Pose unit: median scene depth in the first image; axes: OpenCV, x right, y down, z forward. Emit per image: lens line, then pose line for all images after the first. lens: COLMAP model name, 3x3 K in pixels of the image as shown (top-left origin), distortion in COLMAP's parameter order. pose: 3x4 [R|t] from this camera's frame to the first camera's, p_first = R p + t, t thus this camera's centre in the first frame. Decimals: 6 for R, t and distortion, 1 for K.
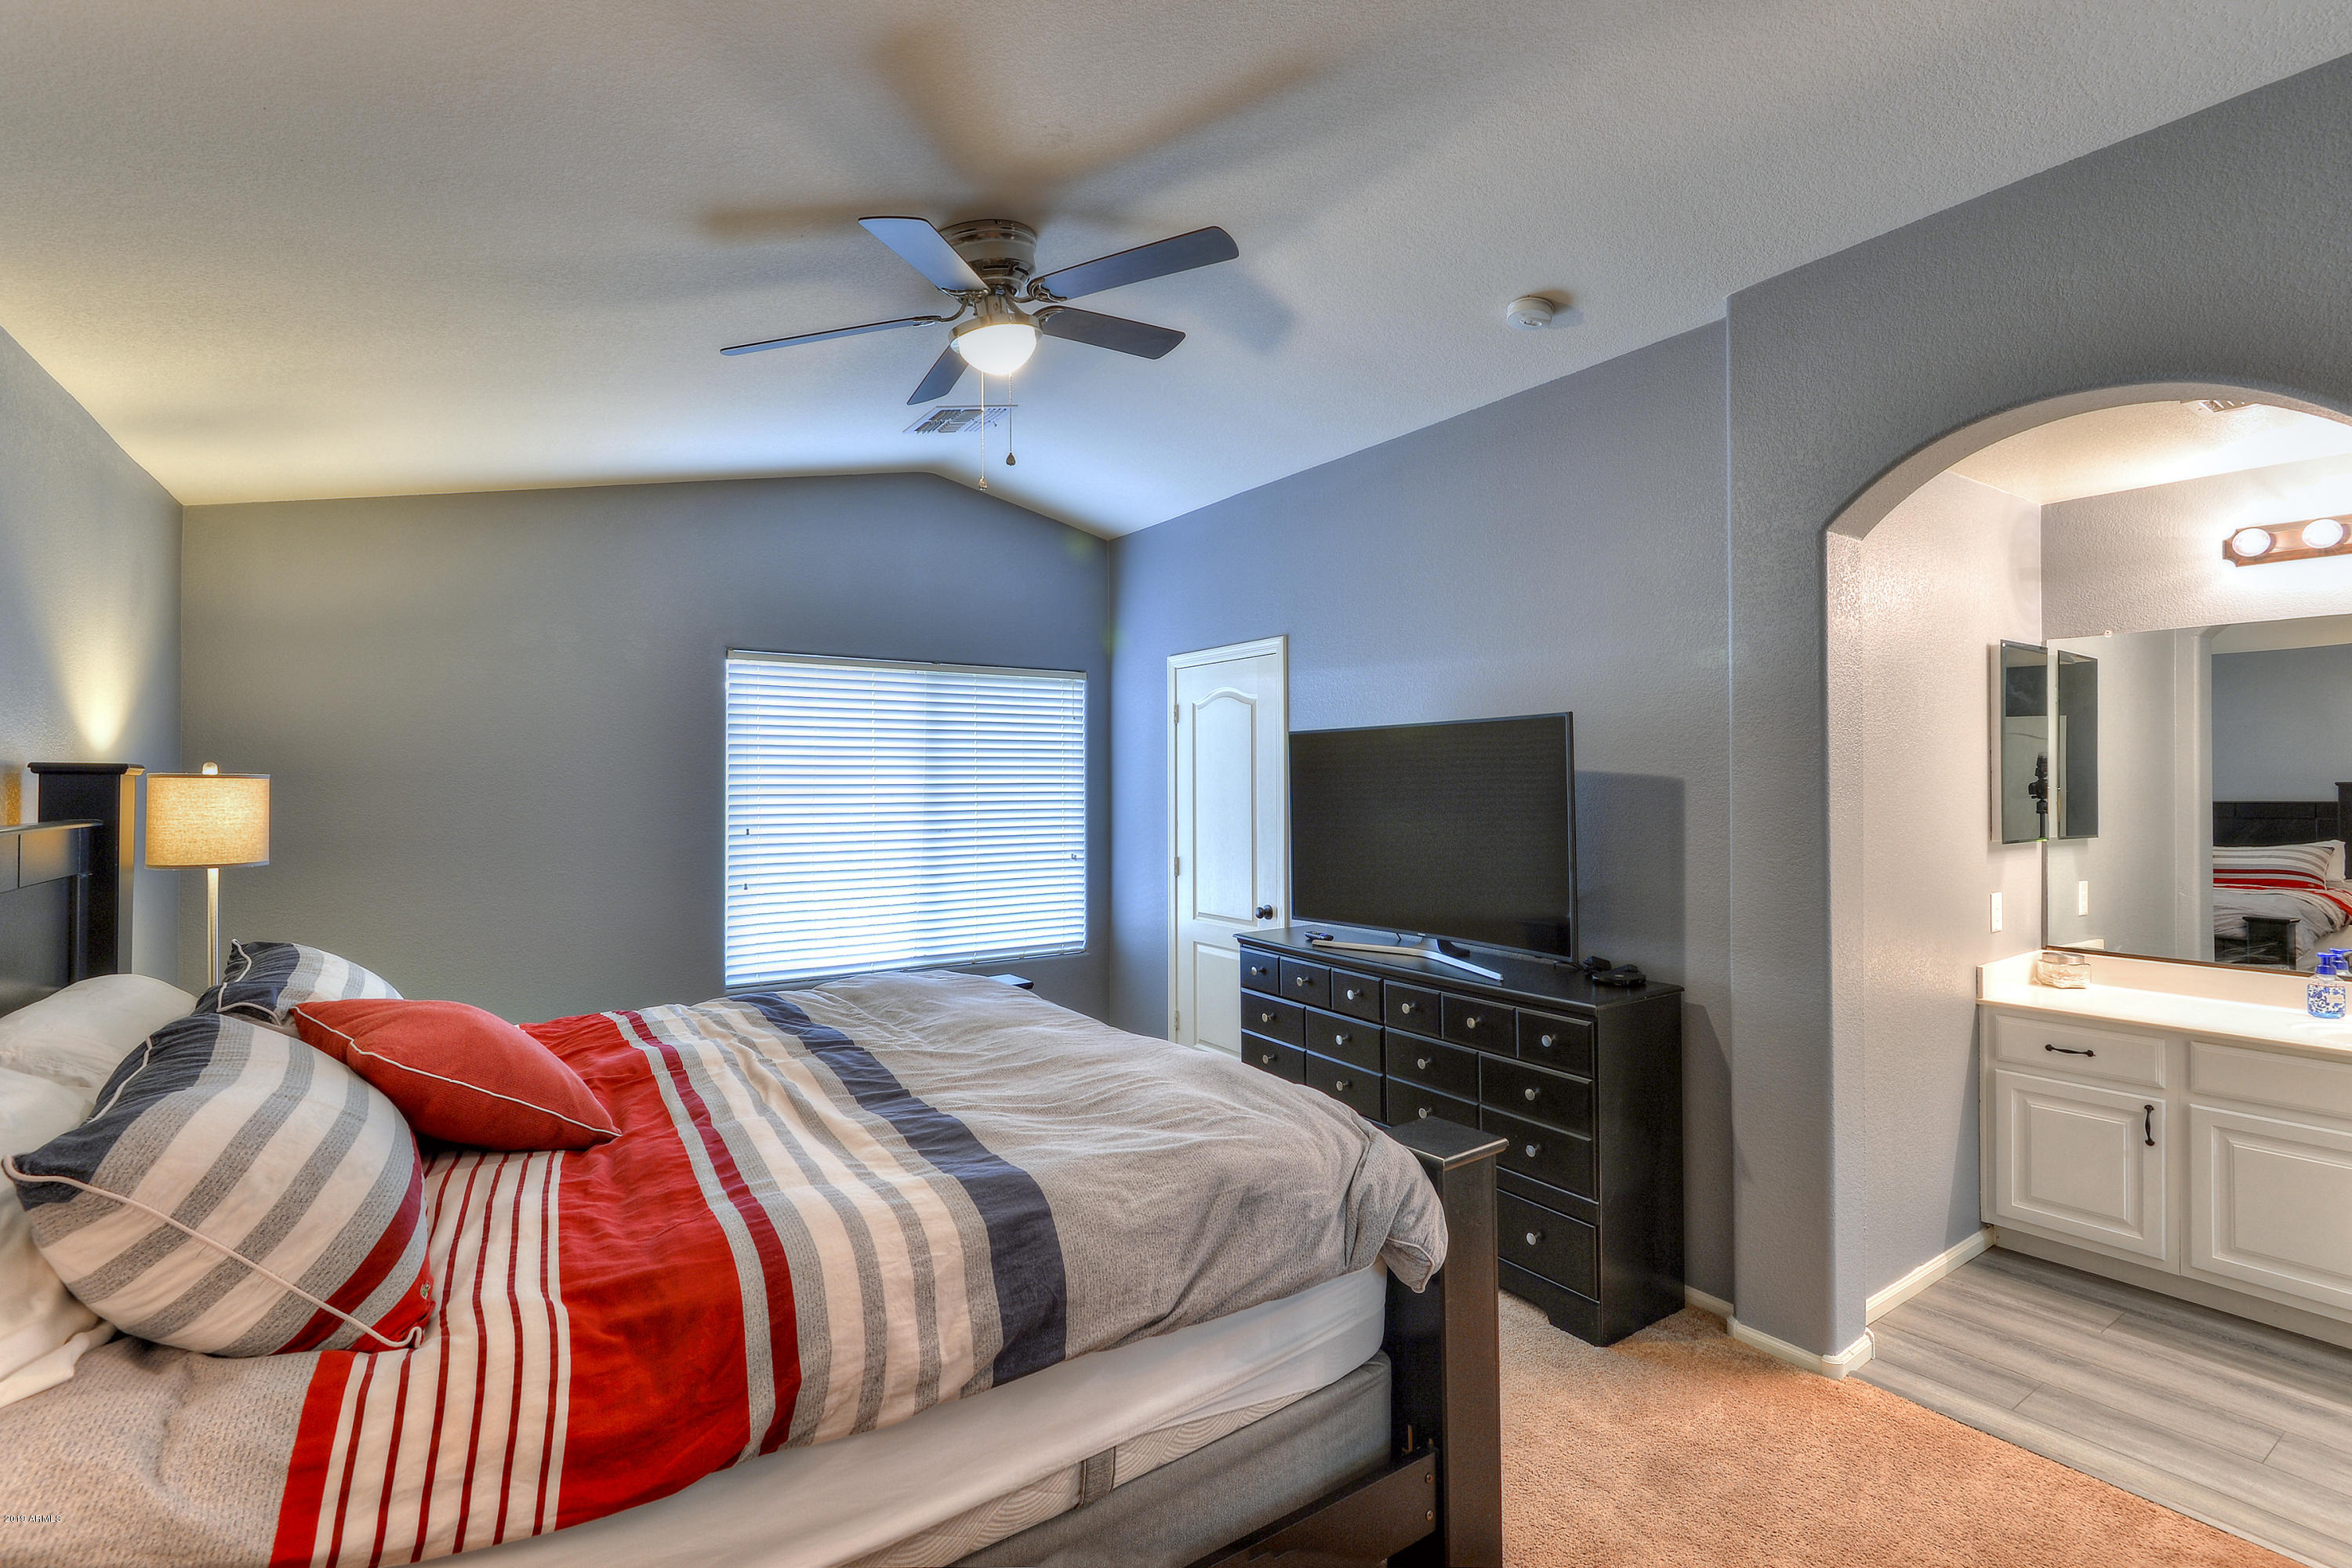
lens RADIAL K [[1062.0, 0, 1175.8], [0, 1062.0, 773.3], [0, 0, 1]] dist [0.038813, -0.000187]
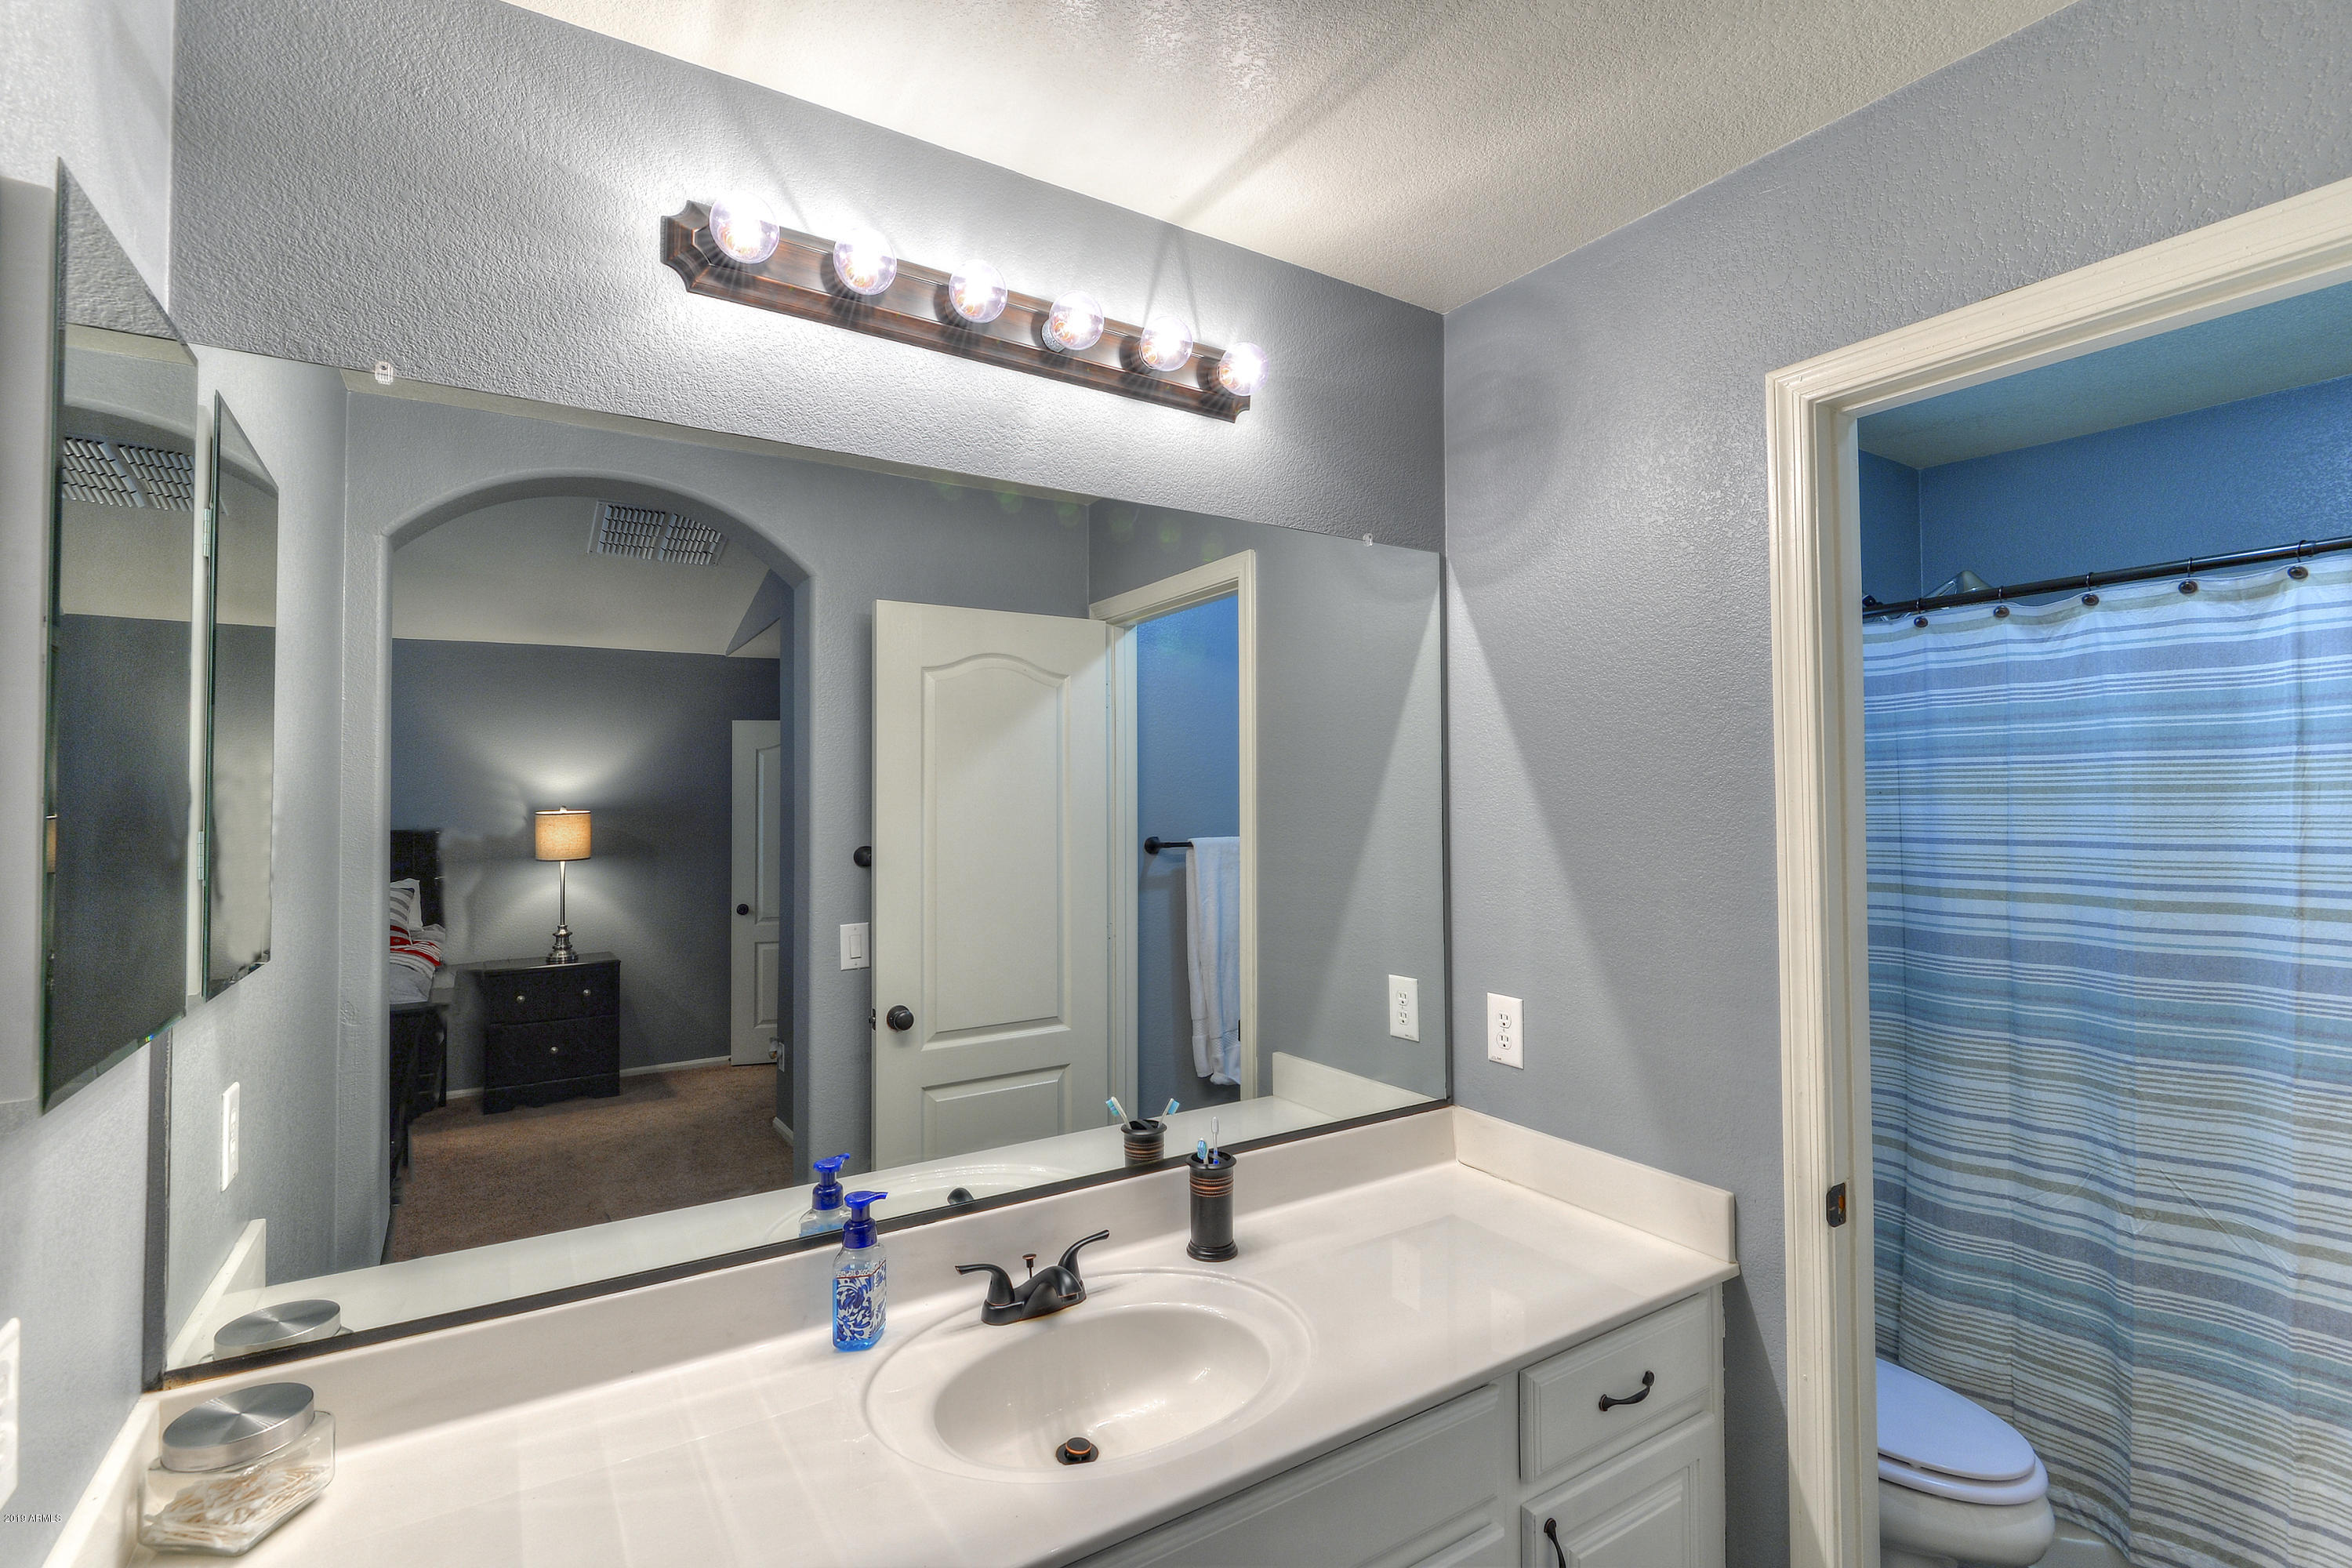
lens RADIAL K [[1062.0, 0, 1175.8], [0, 1062.0, 773.3], [0, 0, 1]] dist [0.038813, -0.000187]
pose [[0.036516, 0.027711, 0.998949, 0.553097], [0.001892, 0.999612, -0.027799, 0.005858], [-0.999331, 0.002905, 0.036449, 0.782301]]
